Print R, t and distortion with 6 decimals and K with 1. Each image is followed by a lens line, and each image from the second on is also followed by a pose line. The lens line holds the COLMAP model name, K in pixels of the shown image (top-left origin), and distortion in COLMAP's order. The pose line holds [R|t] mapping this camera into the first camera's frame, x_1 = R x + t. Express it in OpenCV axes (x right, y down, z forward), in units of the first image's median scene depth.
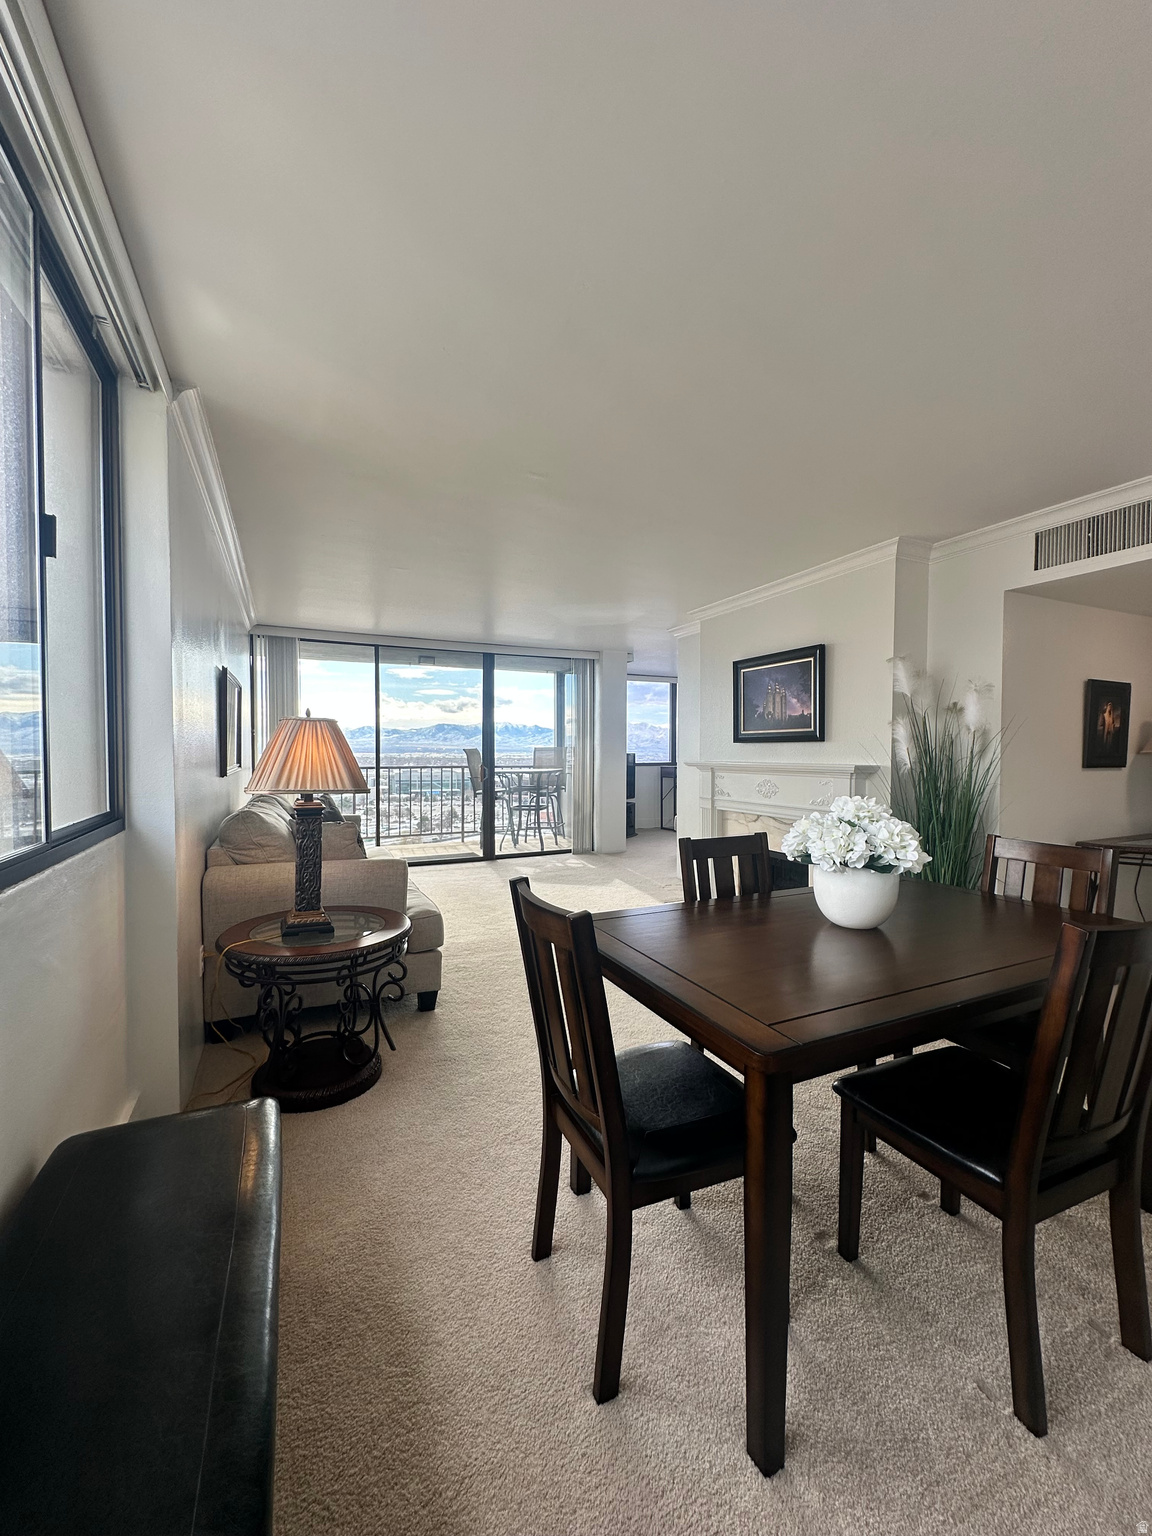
lens RADIAL K [[616.0, 0, 571.2], [0, 616.0, 767.4], [0, 0, 1]] dist [0.000701, 0.000251]
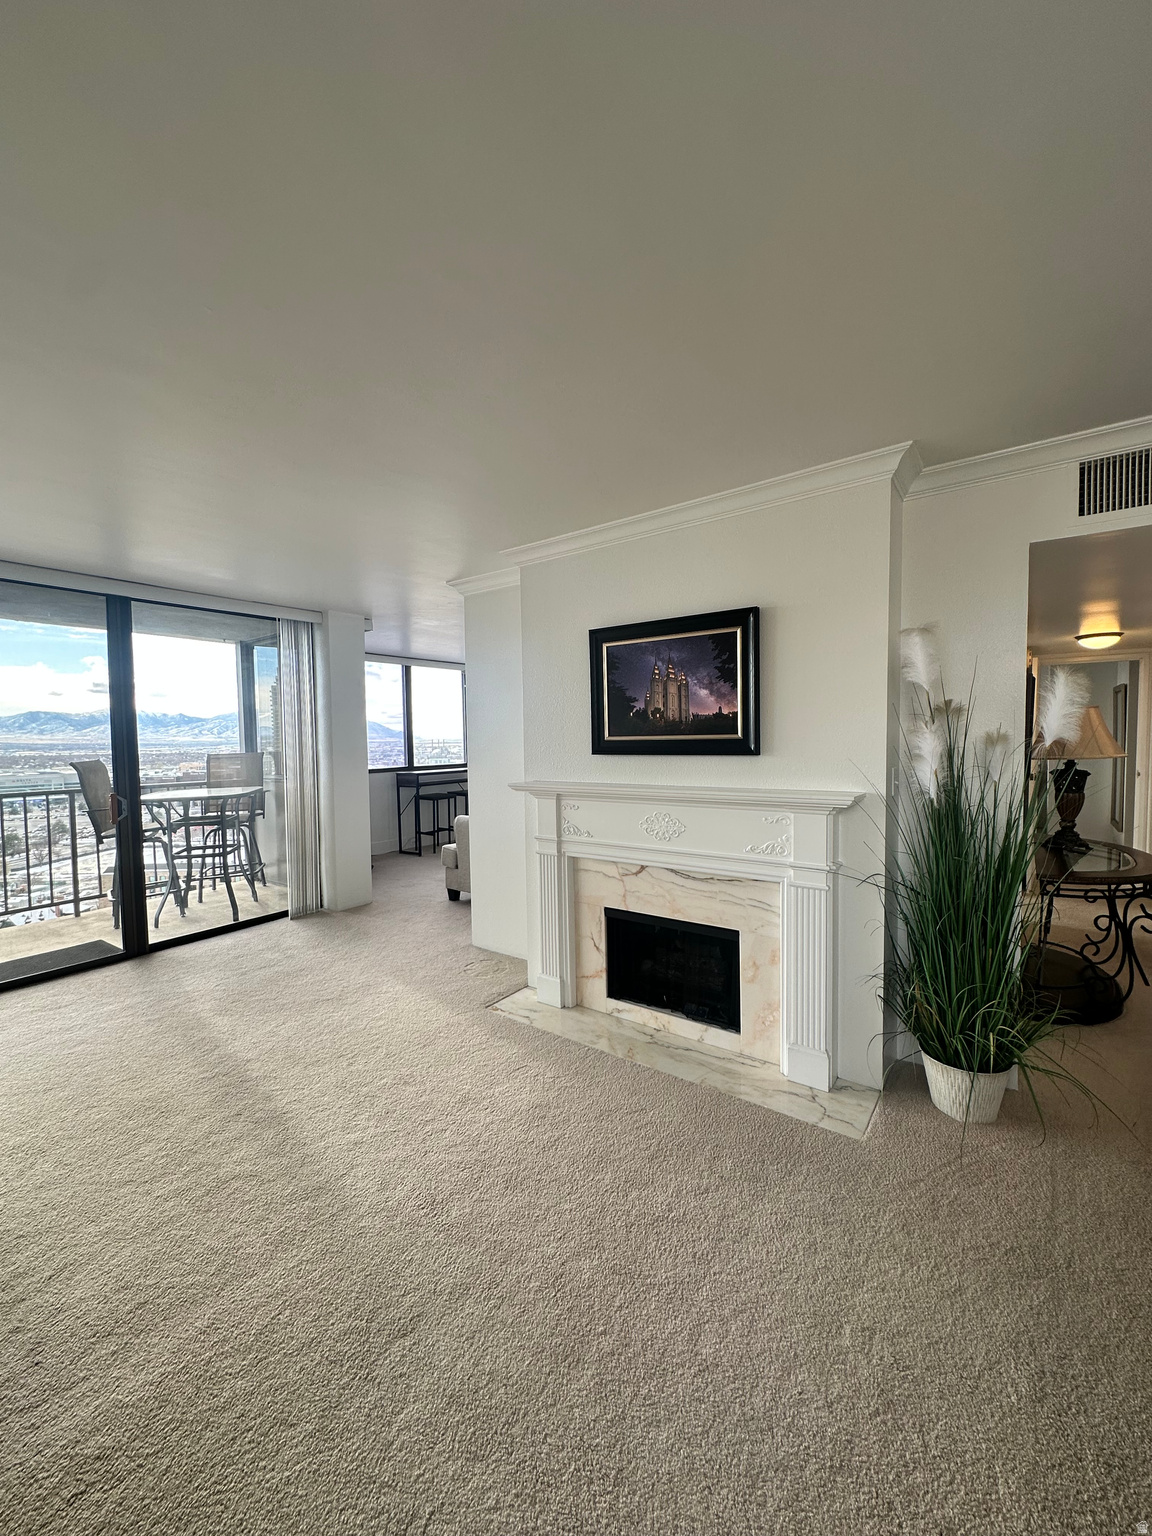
lens RADIAL K [[616.0, 0, 571.2], [0, 616.0, 767.4], [0, 0, 1]] dist [0.000701, 0.000251]
pose [[0.874363, -0.035917, 0.483941, -0.053513], [0.027821, 0.999327, 0.023903, -0.030895], [-0.484474, -0.007437, 0.874774, 0.317416]]
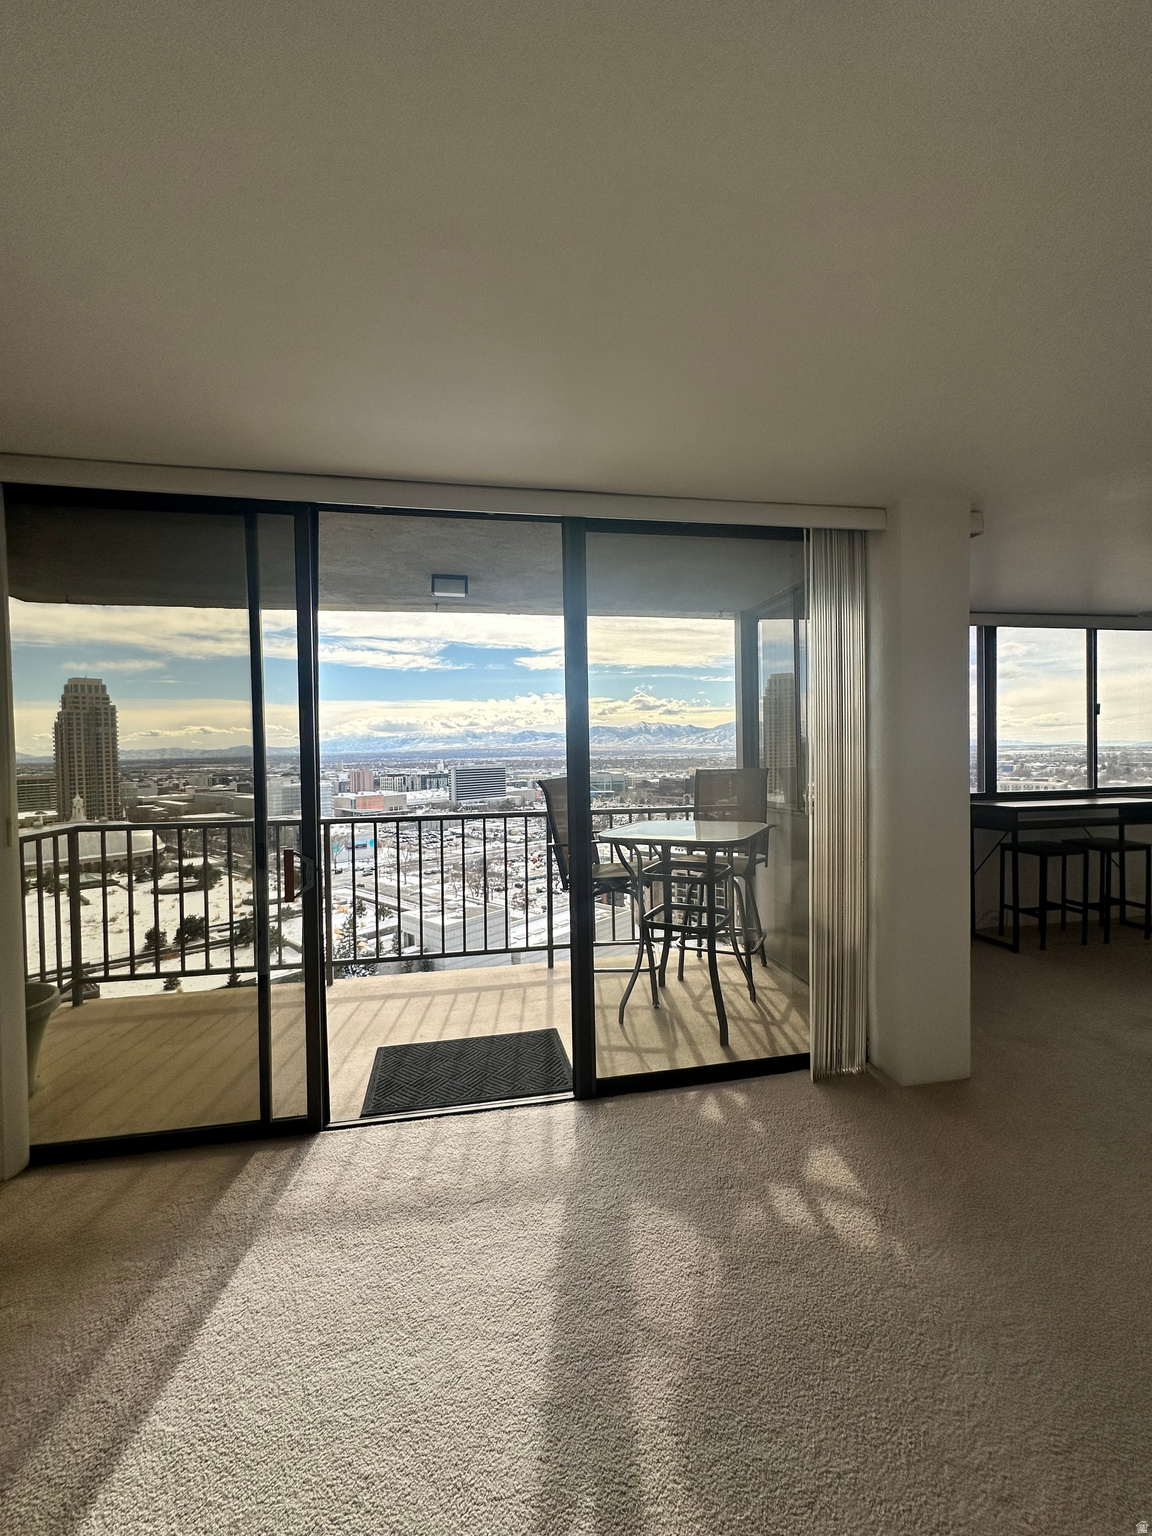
lens RADIAL K [[616.0, 0, 571.2], [0, 616.0, 767.4], [0, 0, 1]] dist [0.000701, 0.000251]
pose [[0.969288, -0.013051, -0.245582, -0.049093], [0.012836, 0.999915, -0.002475, -0.045366], [0.245593, -0.000754, 0.969373, 0.699762]]
